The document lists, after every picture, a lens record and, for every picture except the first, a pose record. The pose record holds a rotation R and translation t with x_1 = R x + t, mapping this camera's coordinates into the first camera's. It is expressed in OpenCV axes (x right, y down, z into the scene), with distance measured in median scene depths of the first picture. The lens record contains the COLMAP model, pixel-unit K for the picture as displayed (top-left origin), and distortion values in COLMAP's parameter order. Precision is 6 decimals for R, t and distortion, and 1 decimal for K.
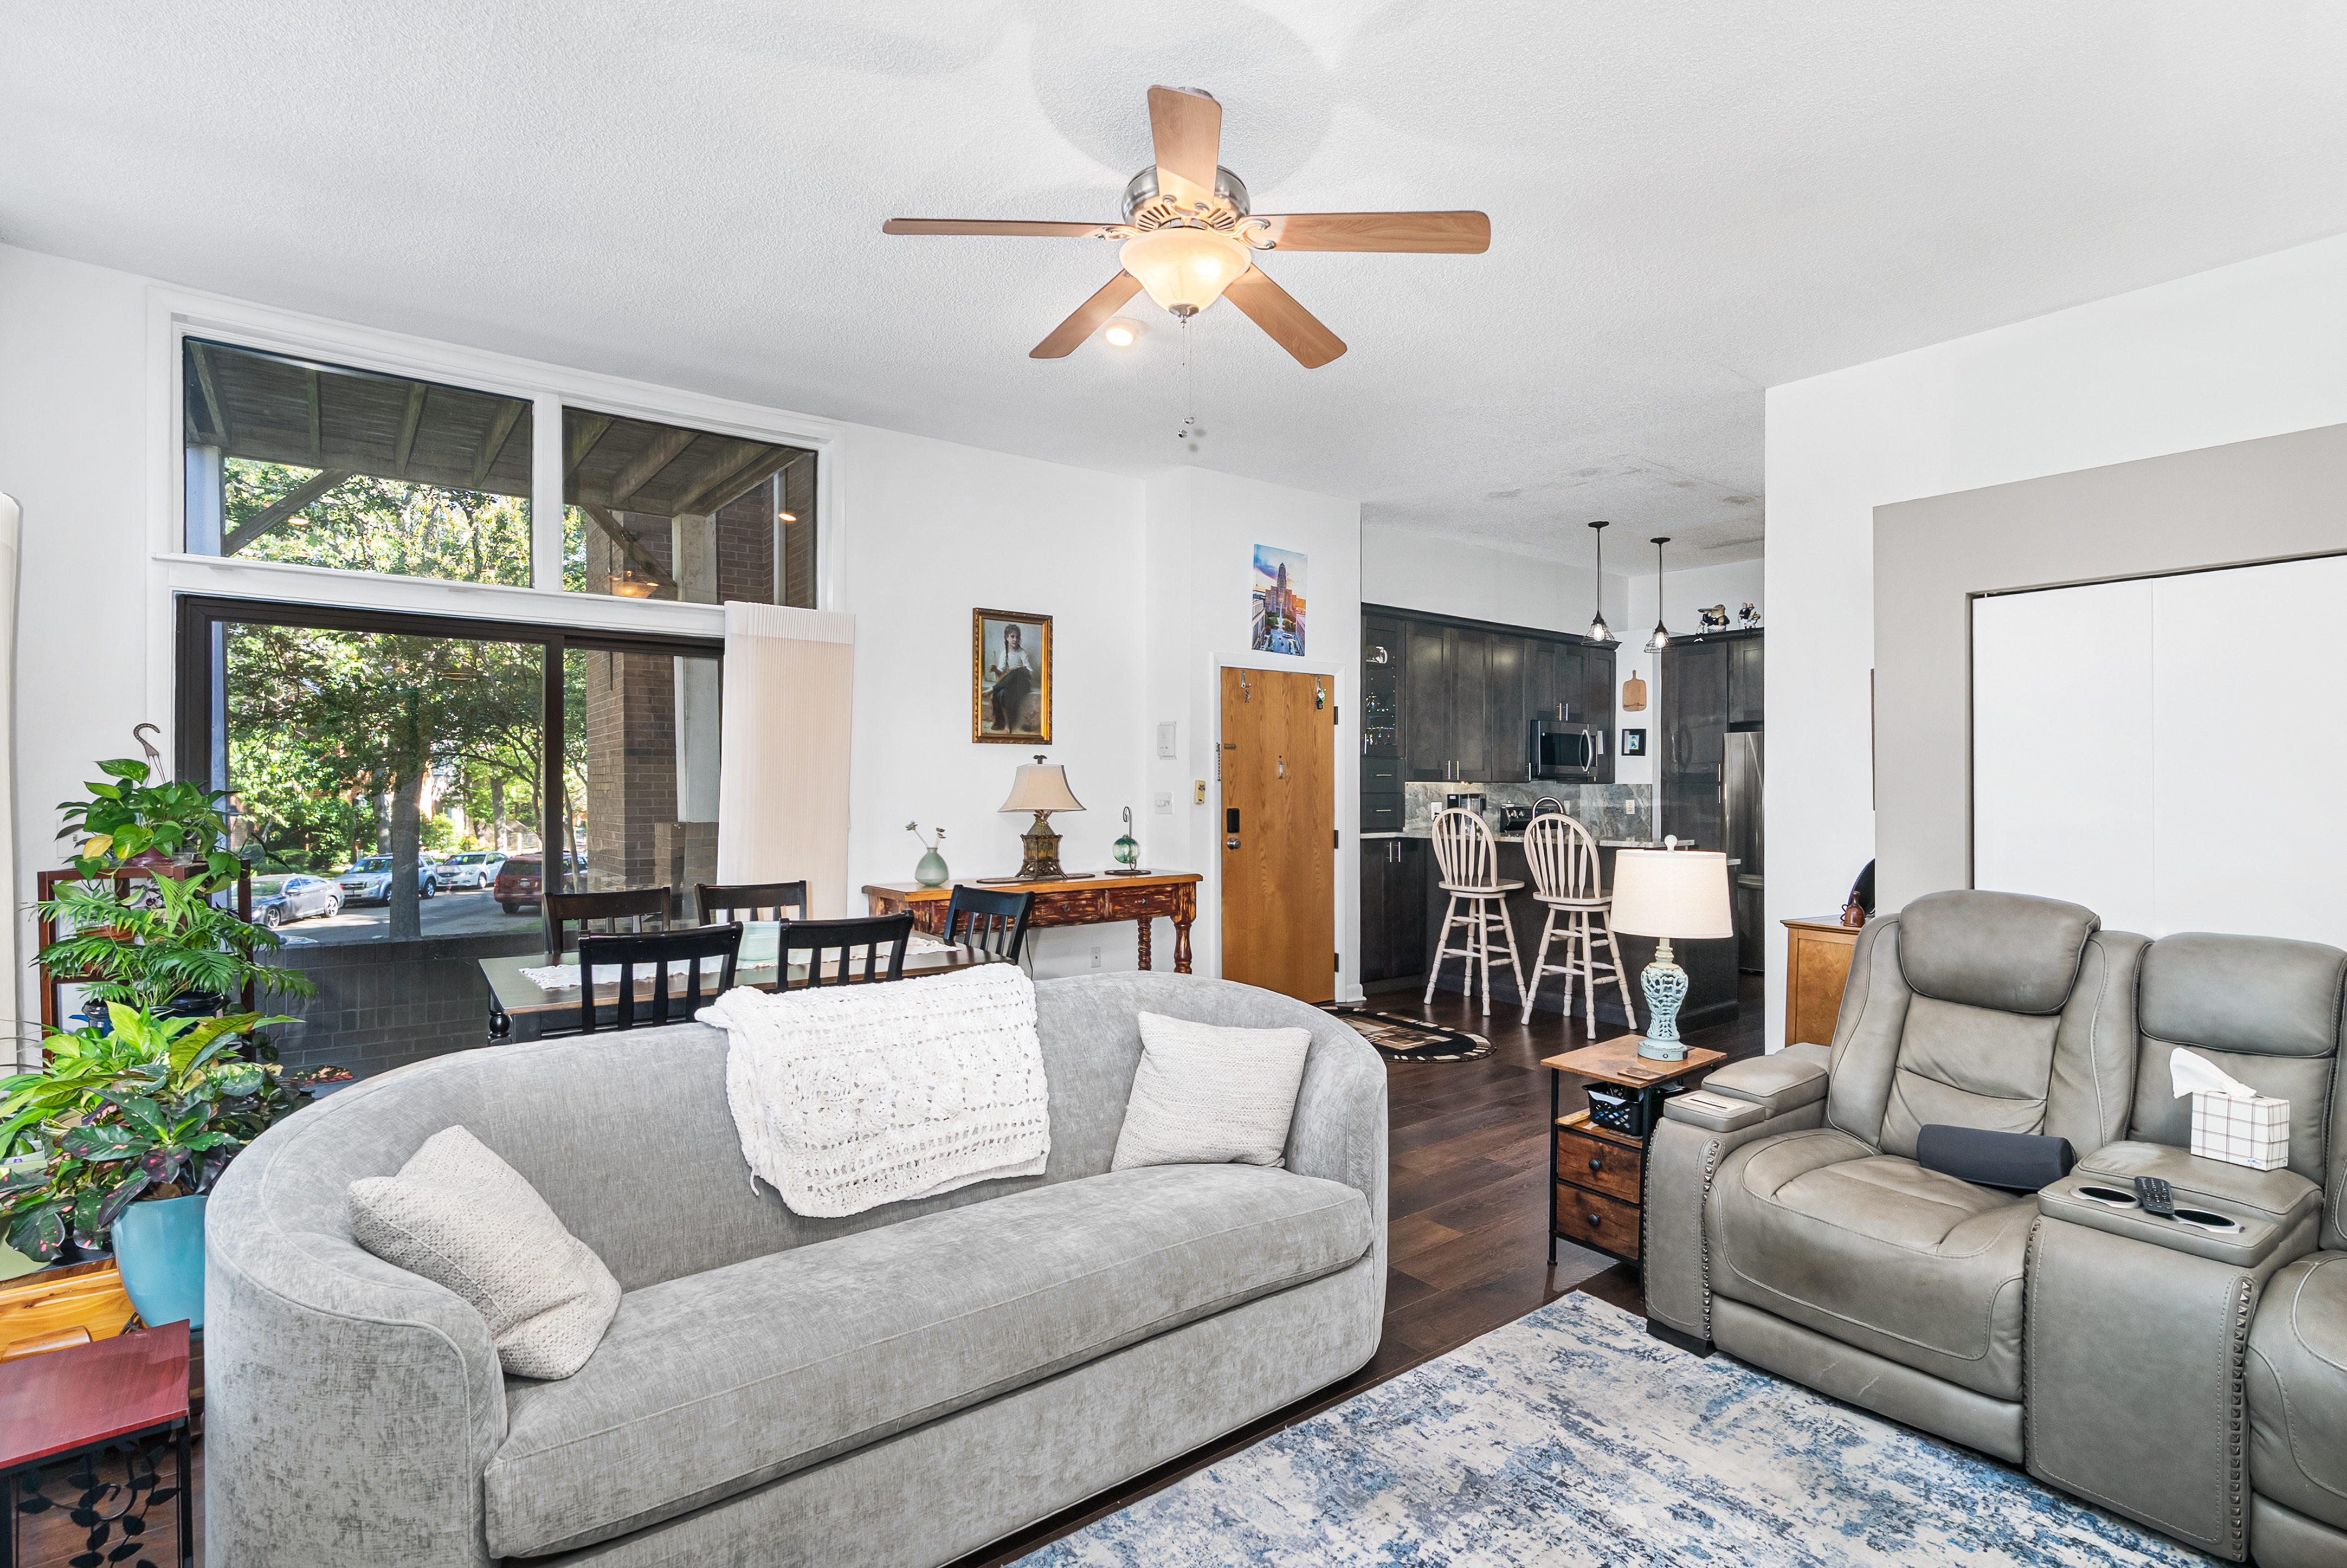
lens RADIAL K [[1119.9, 0, 1164.1], [0, 1119.9, 788.0], [0, 0, 1]] dist [-0.001470, 0.000689]
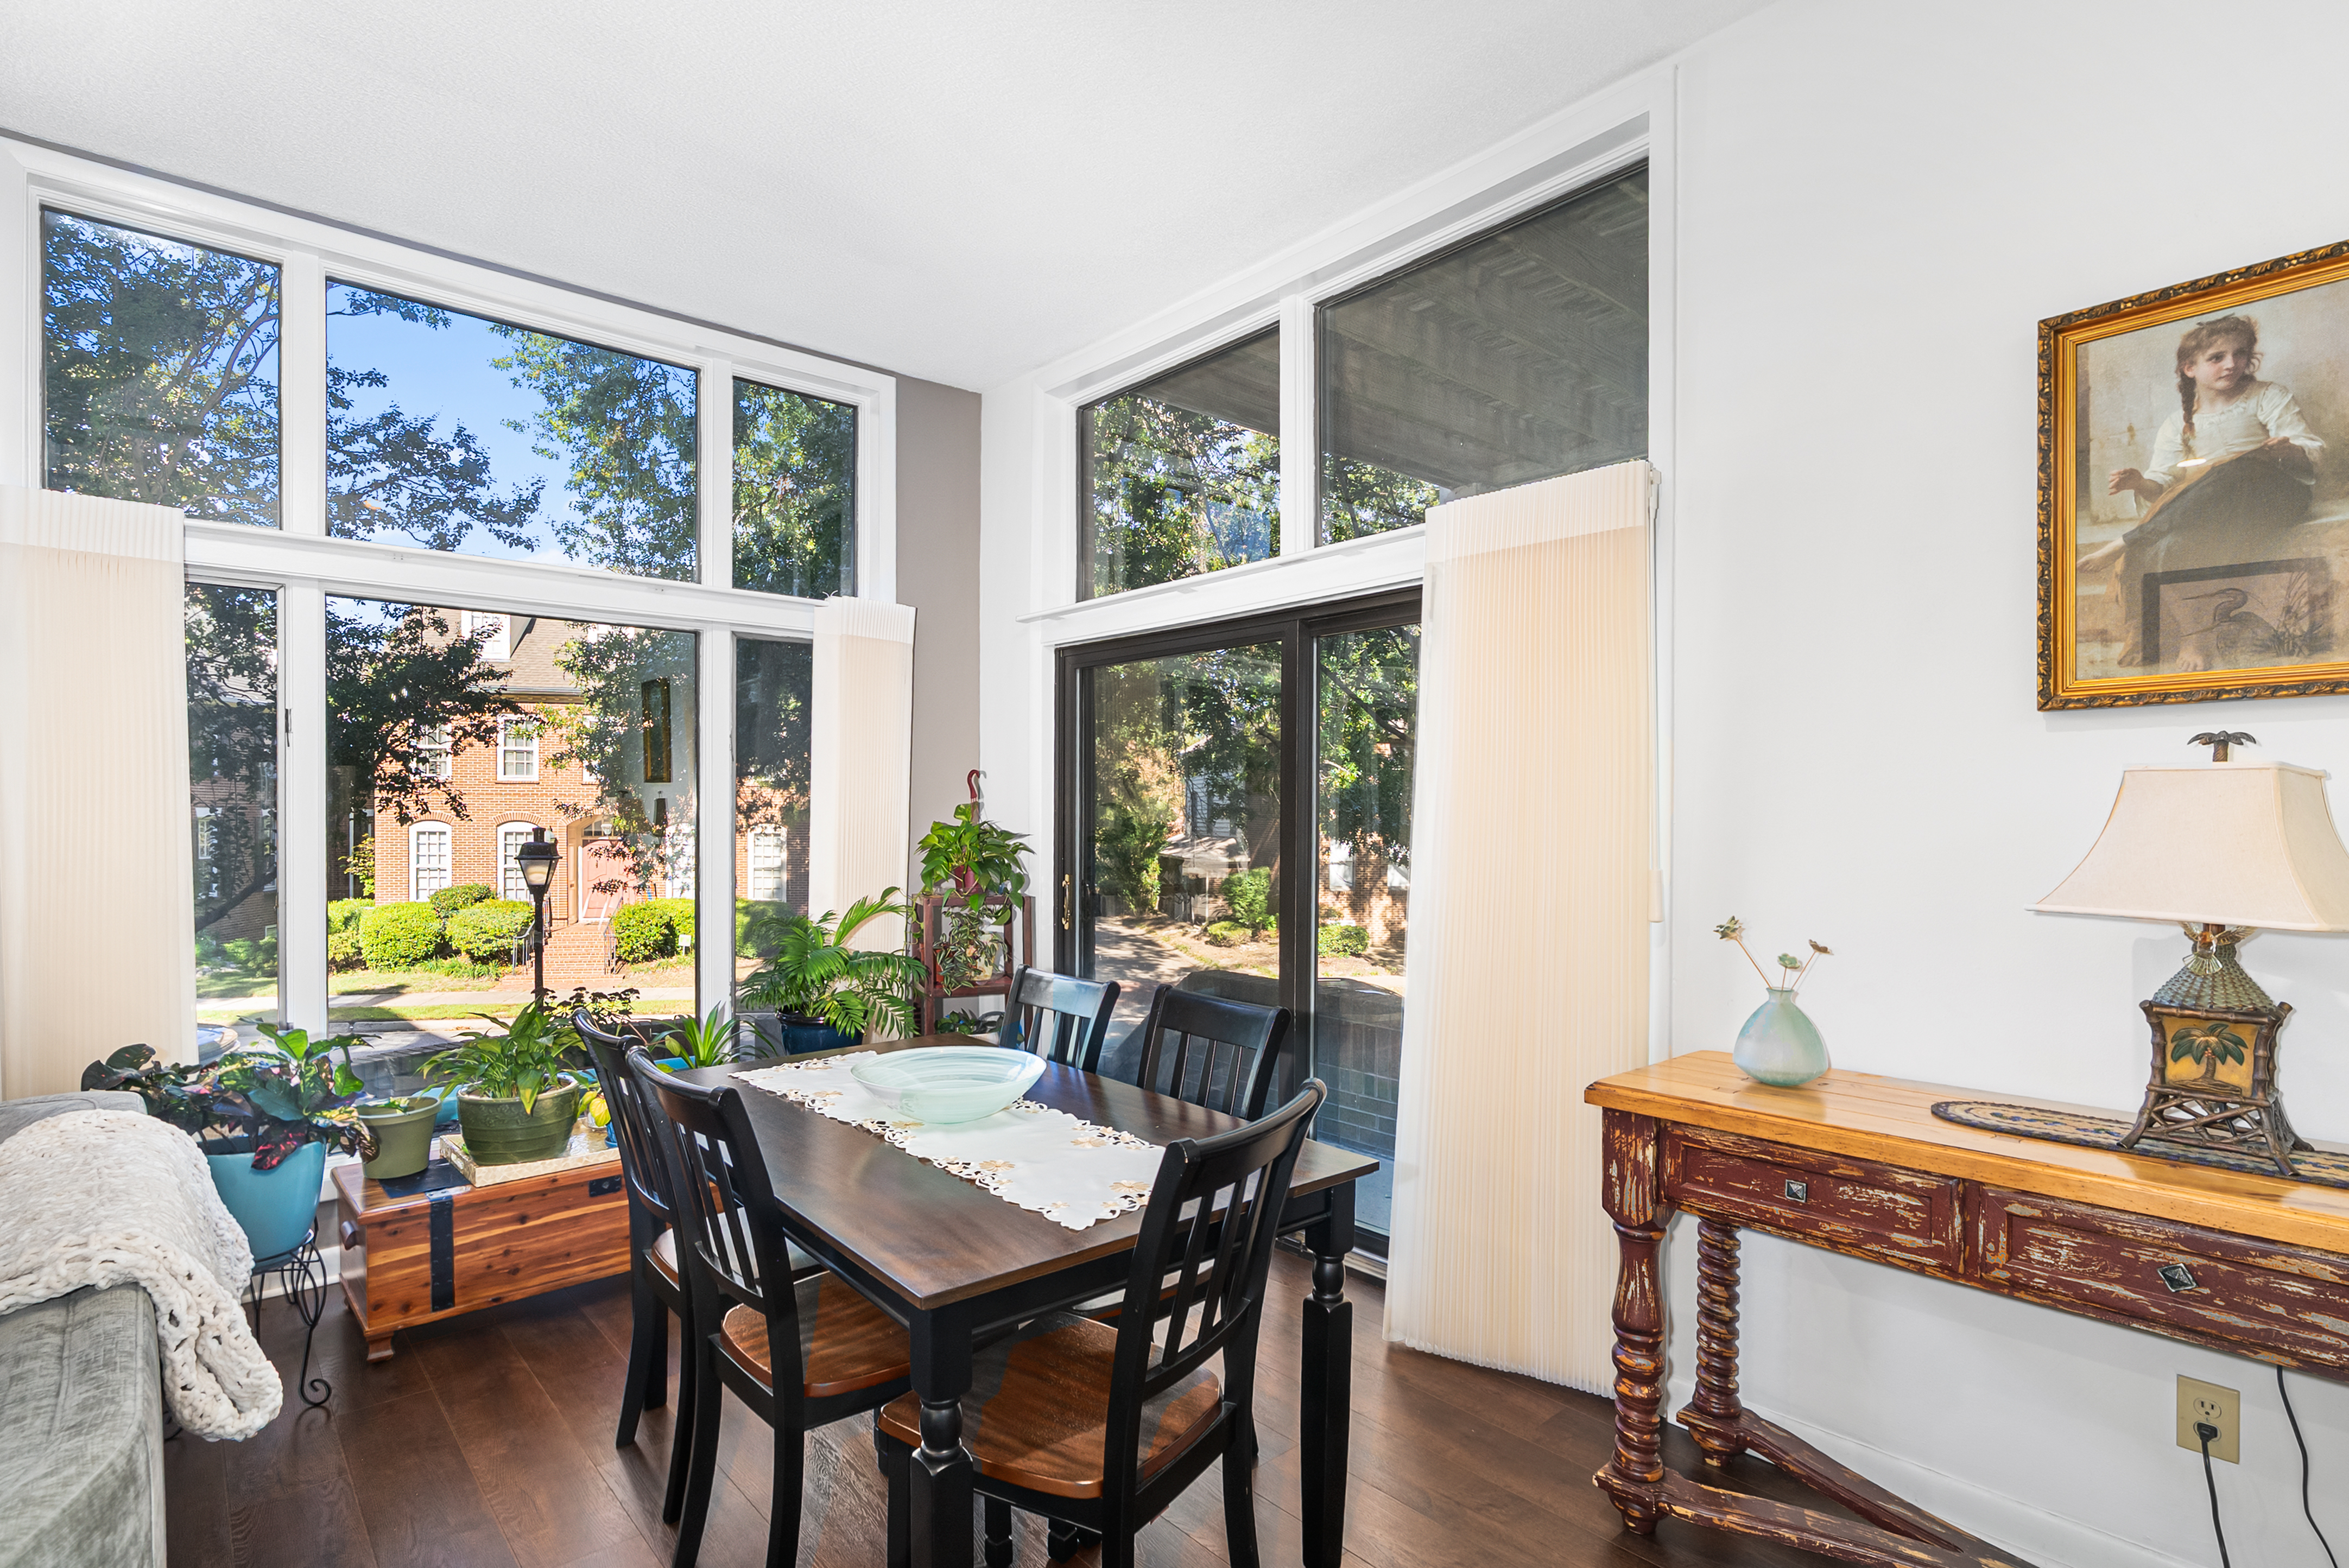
lens RADIAL K [[1161.4, 0, 1177.0], [0, 1161.4, 826.8], [0, 0, 1]] dist [-0.002750, -0.000220]
pose [[0.070542, 0.006471, -0.997488, 0.214711], [-0.003833, 0.999973, 0.006216, -0.007288], [0.997501, 0.003385, 0.070565, 0.891550]]
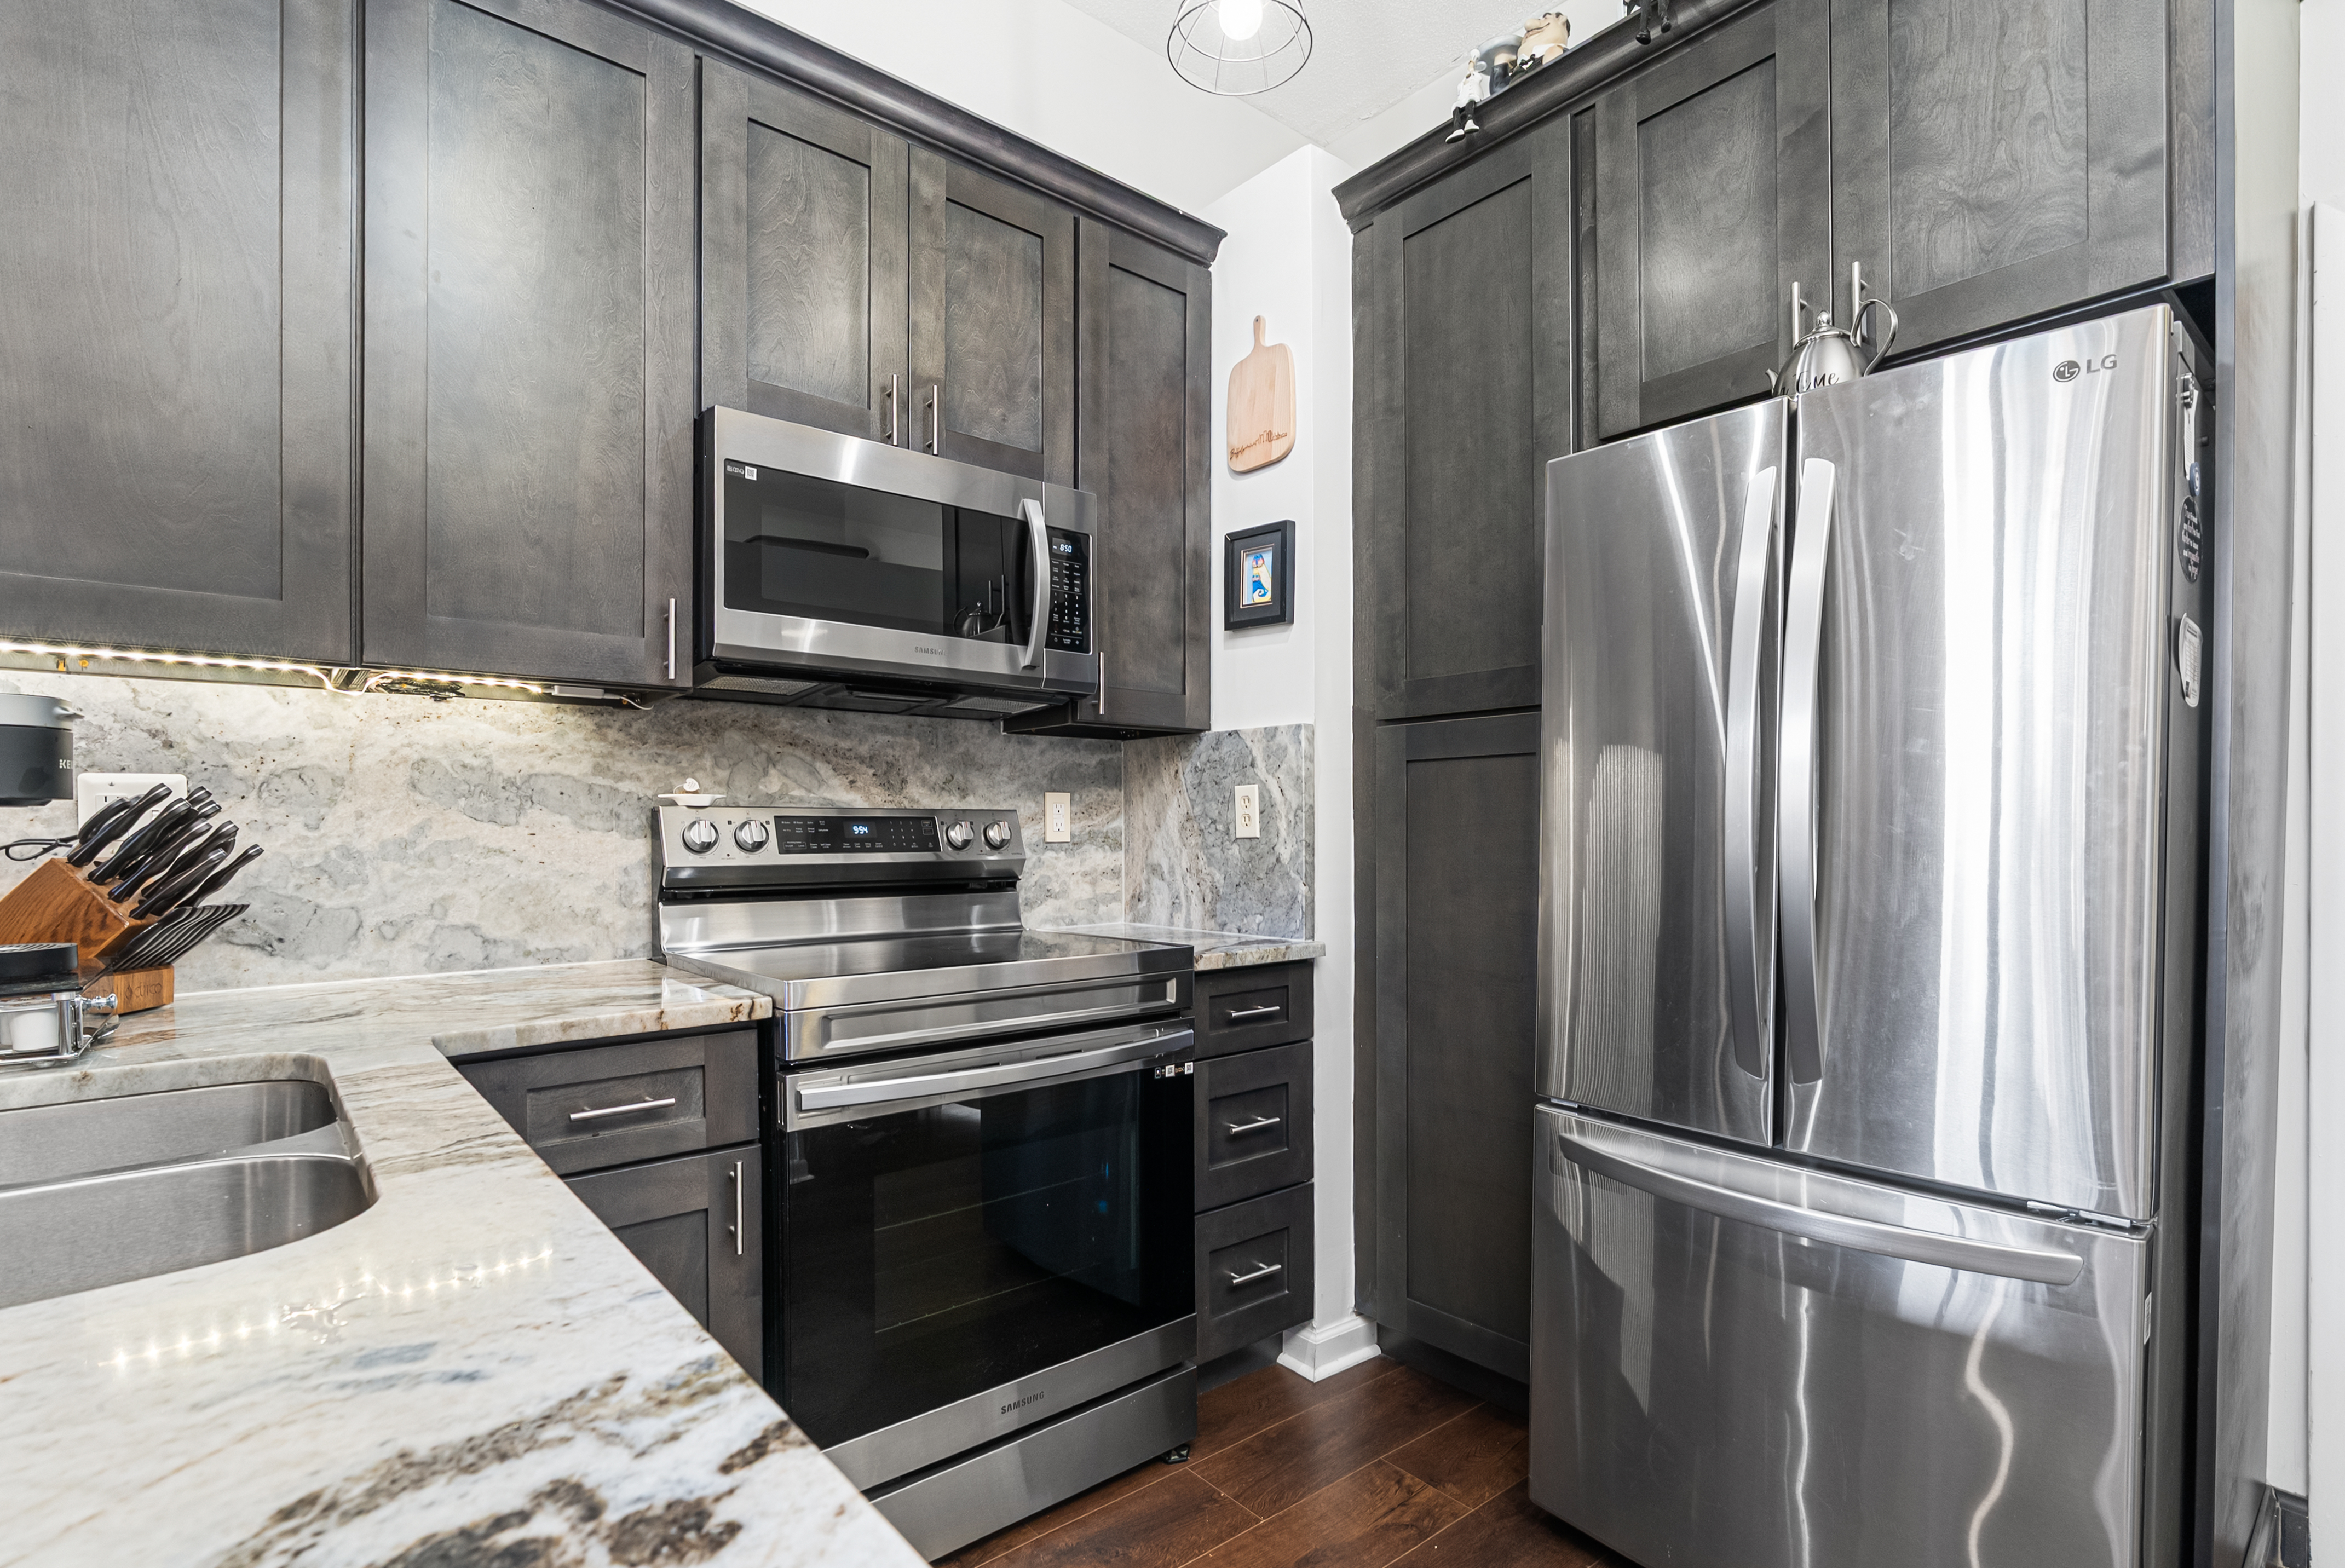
lens RADIAL K [[1136.1, 0, 1173.3], [0, 1136.1, 826.4], [0, 0, 1]] dist [-0.003358, 0.000038]
pose [[0.999019, -0.002507, 0.044212, 0.728643], [0.002593, 0.999995, -0.001887, 0.039636], [-0.044207, 0.002000, 0.999020, 1.364299]]
